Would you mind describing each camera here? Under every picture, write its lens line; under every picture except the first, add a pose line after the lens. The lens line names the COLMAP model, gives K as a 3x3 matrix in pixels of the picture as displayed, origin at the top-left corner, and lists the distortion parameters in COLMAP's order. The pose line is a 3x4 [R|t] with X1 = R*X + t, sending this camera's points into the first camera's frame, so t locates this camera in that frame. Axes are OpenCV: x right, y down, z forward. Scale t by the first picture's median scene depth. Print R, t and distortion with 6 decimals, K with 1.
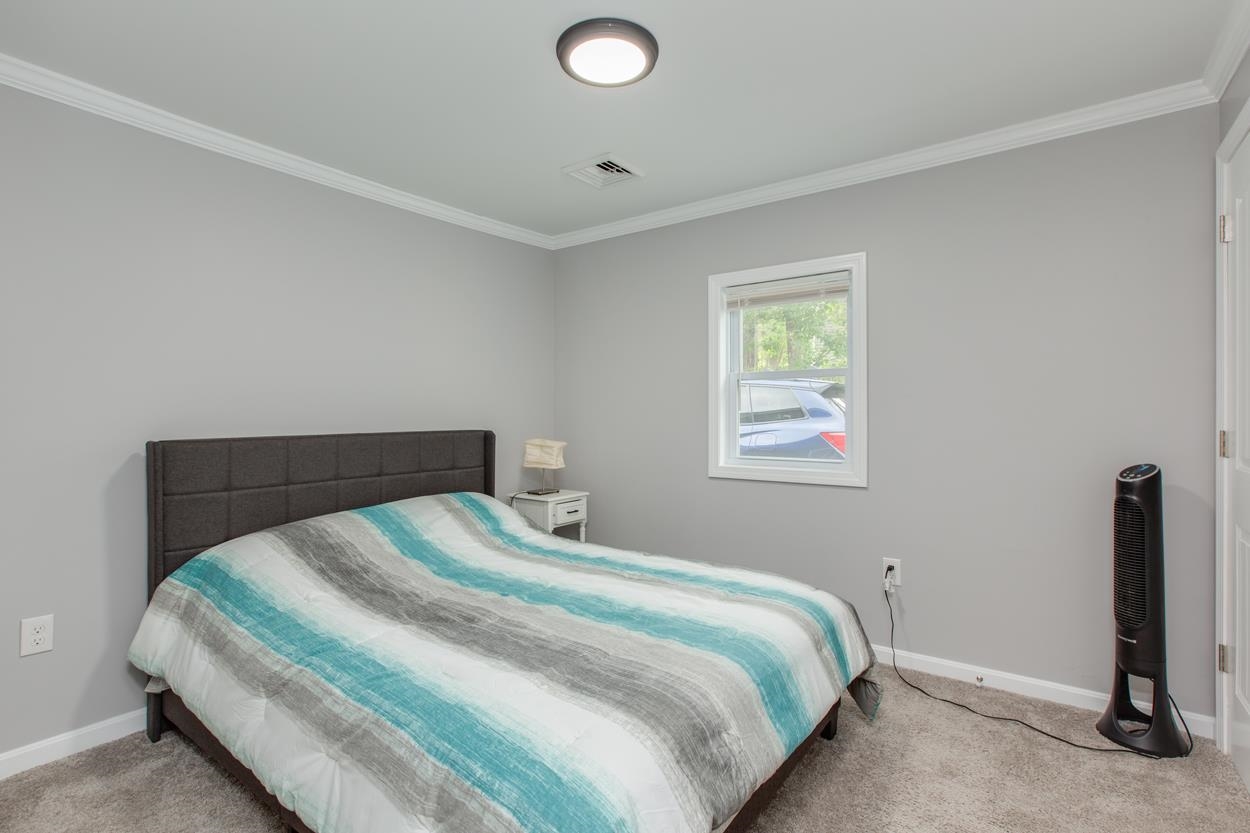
lens RADIAL K [[590.2, 0, 626.4], [0, 590.2, 414.2], [0, 0, 1]] dist [0.005901, -0.000950]
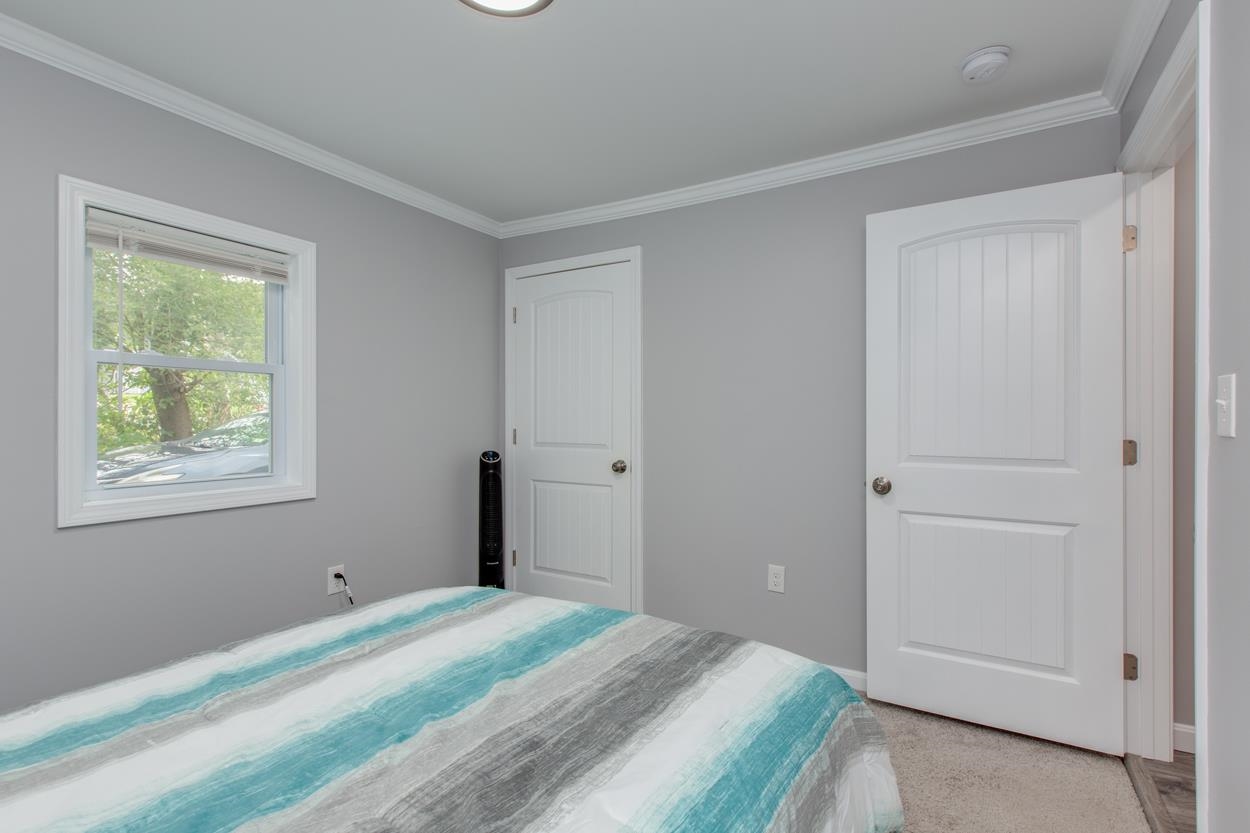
lens RADIAL K [[590.2, 0, 624.2], [0, 590.2, 415.5], [0, 0, 1]] dist [0.005901, -0.000950]
pose [[-0.089068, 0.011391, 0.995960, -0.765304], [0.001249, 0.999935, -0.011325, 0.009454], [-0.996025, 0.000235, -0.089077, 0.824306]]
